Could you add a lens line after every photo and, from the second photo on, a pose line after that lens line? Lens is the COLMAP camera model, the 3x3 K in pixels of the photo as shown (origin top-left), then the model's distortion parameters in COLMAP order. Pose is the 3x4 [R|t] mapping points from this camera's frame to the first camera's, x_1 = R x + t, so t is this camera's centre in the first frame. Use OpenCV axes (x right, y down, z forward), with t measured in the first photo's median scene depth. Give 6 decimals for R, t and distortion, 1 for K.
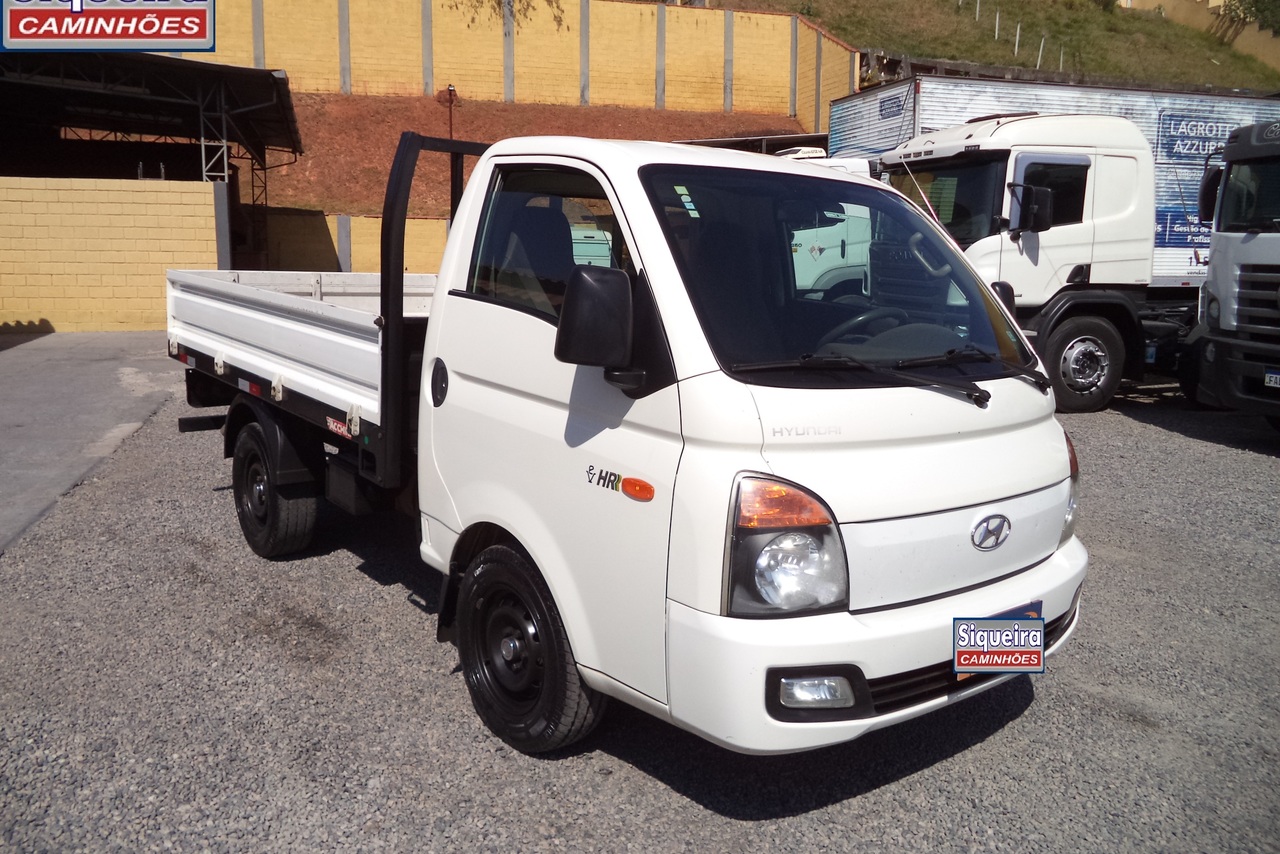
lens RADIAL K [[1059.1, 0, 635.7], [0, 1059.1, 421.5], [0, 0, 1]] dist [-0.029724, 0.024489]
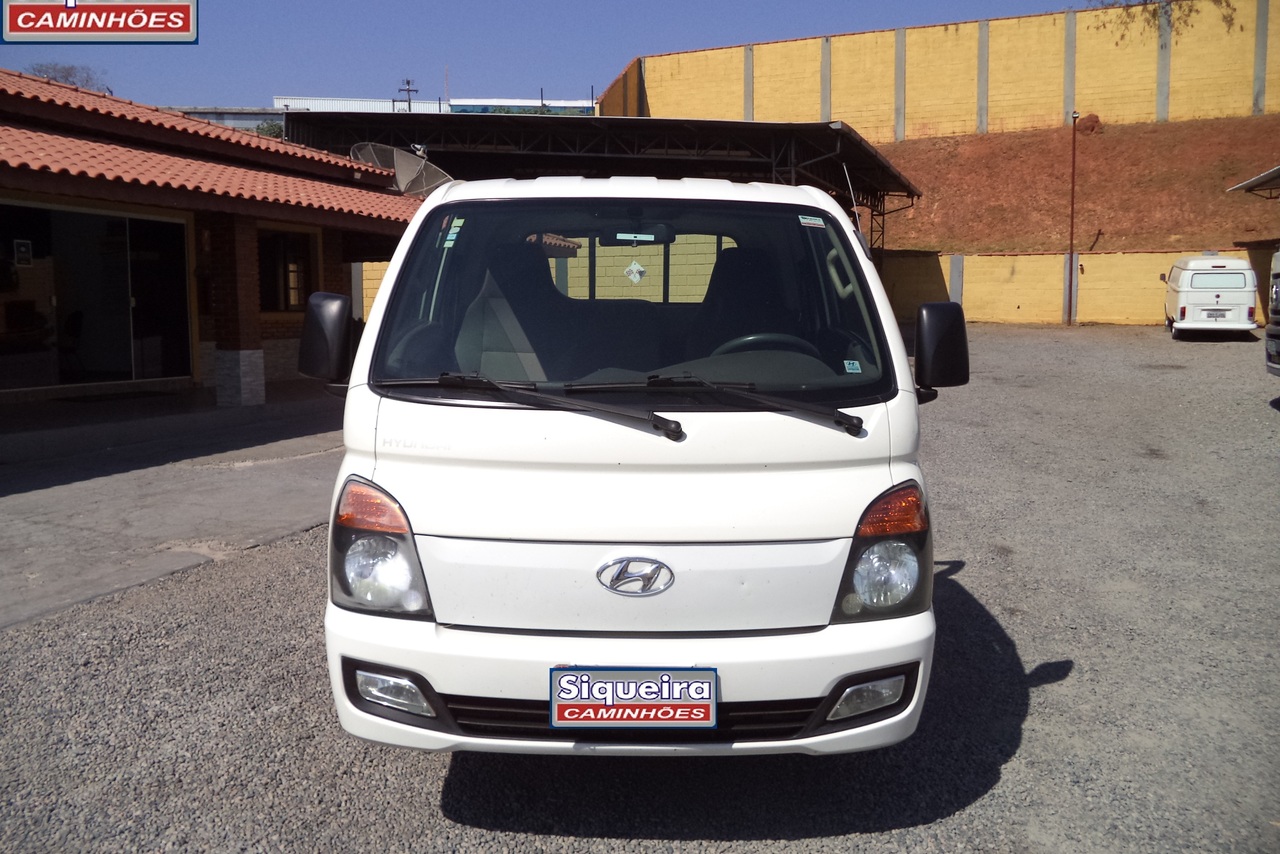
lens RADIAL K [[1059.1, 0, 635.2], [0, 1059.1, 428.4], [0, 0, 1]] dist [-0.029724, 0.024489]
pose [[0.773045, 0.057661, -0.631725, 0.118400], [-0.078534, 0.996898, -0.005110, -0.002185], [0.629471, 0.053563, 0.775176, 0.038270]]
